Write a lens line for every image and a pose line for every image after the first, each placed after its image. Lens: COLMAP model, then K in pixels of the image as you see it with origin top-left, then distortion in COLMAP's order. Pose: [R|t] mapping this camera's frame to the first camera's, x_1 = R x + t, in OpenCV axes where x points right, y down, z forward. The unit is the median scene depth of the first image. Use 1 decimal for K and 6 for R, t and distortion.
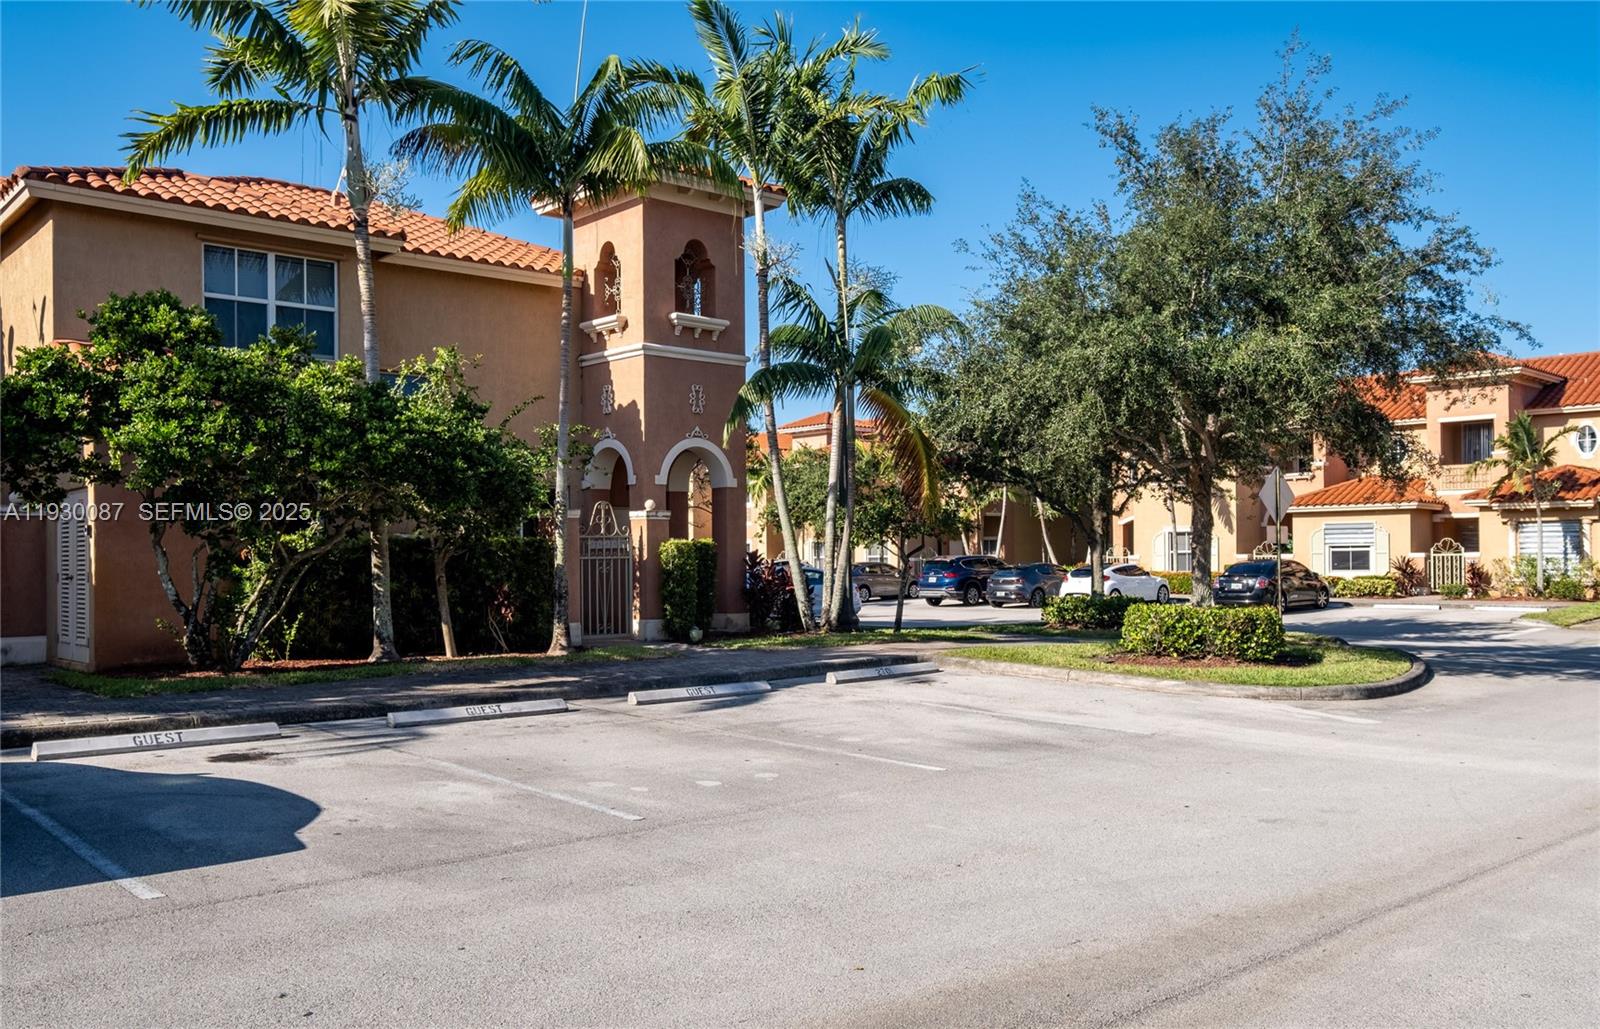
lens RADIAL K [[1278.2, 0, 800.0], [0, 1278.2, 514.5], [0, 0, 1]] dist [0.001676, 0.000340]
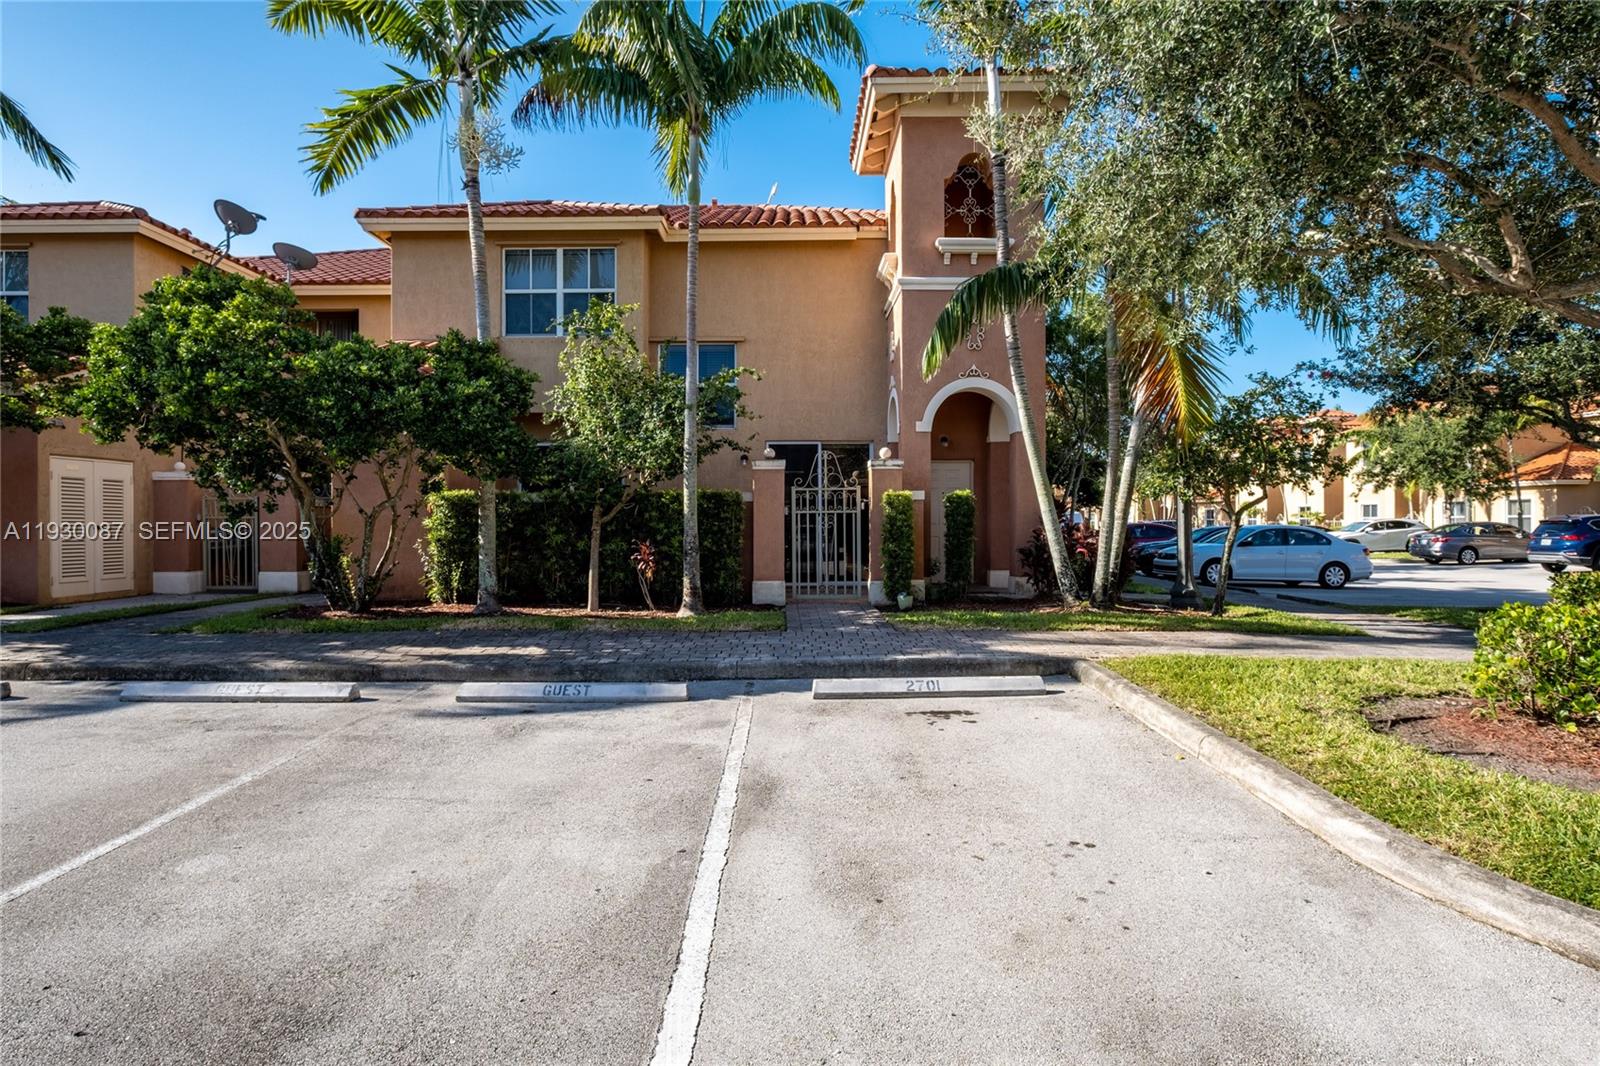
lens RADIAL K [[873.3, 0, 796.3], [0, 873.3, 526.6], [0, 0, 1]] dist [-0.001626, -0.000150]
pose [[0.748693, 0.006970, -0.662881, 0.242851], [0.020991, 0.999194, 0.034214, 0.021353], [0.662585, -0.039530, 0.747943, 0.492019]]
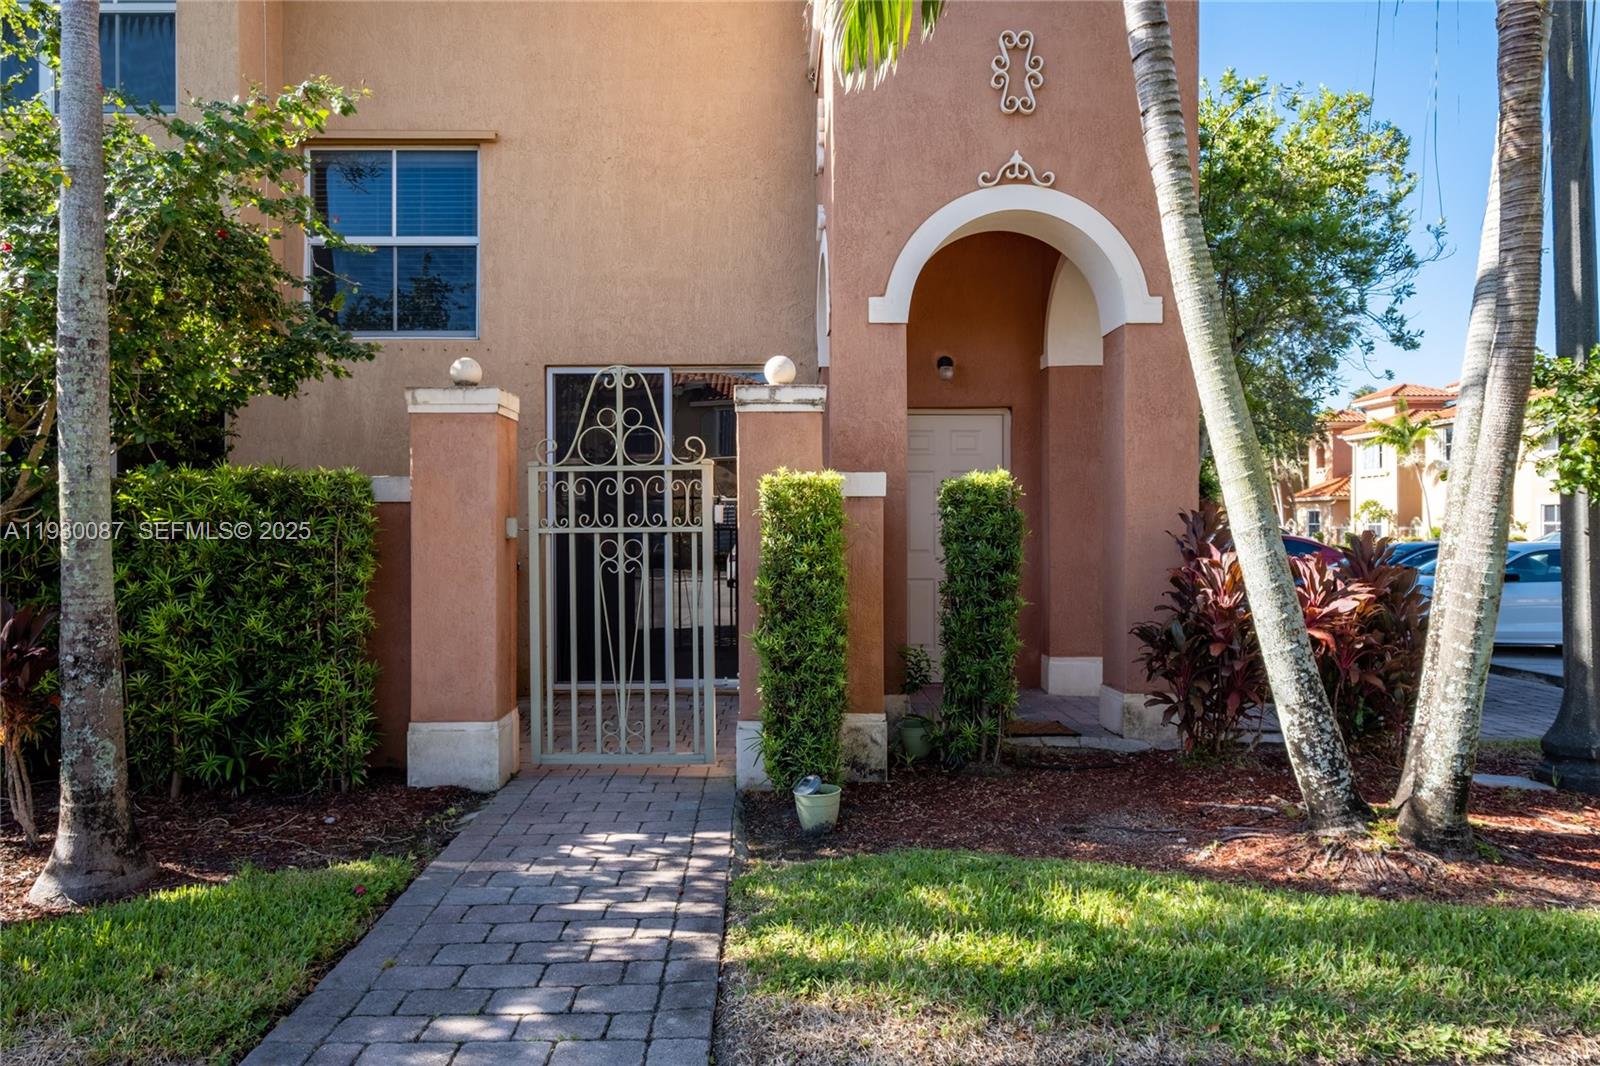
lens RADIAL K [[1043.5, 0, 800.0], [0, 1043.5, 533.0], [0, 0, 1]] dist [0.001274, -0.000194]
pose [[0.758844, 0.007384, -0.651230, 0.063470], [0.021871, 0.999083, 0.036813, 0.024250], [0.650905, -0.042179, 0.757987, 0.790538]]
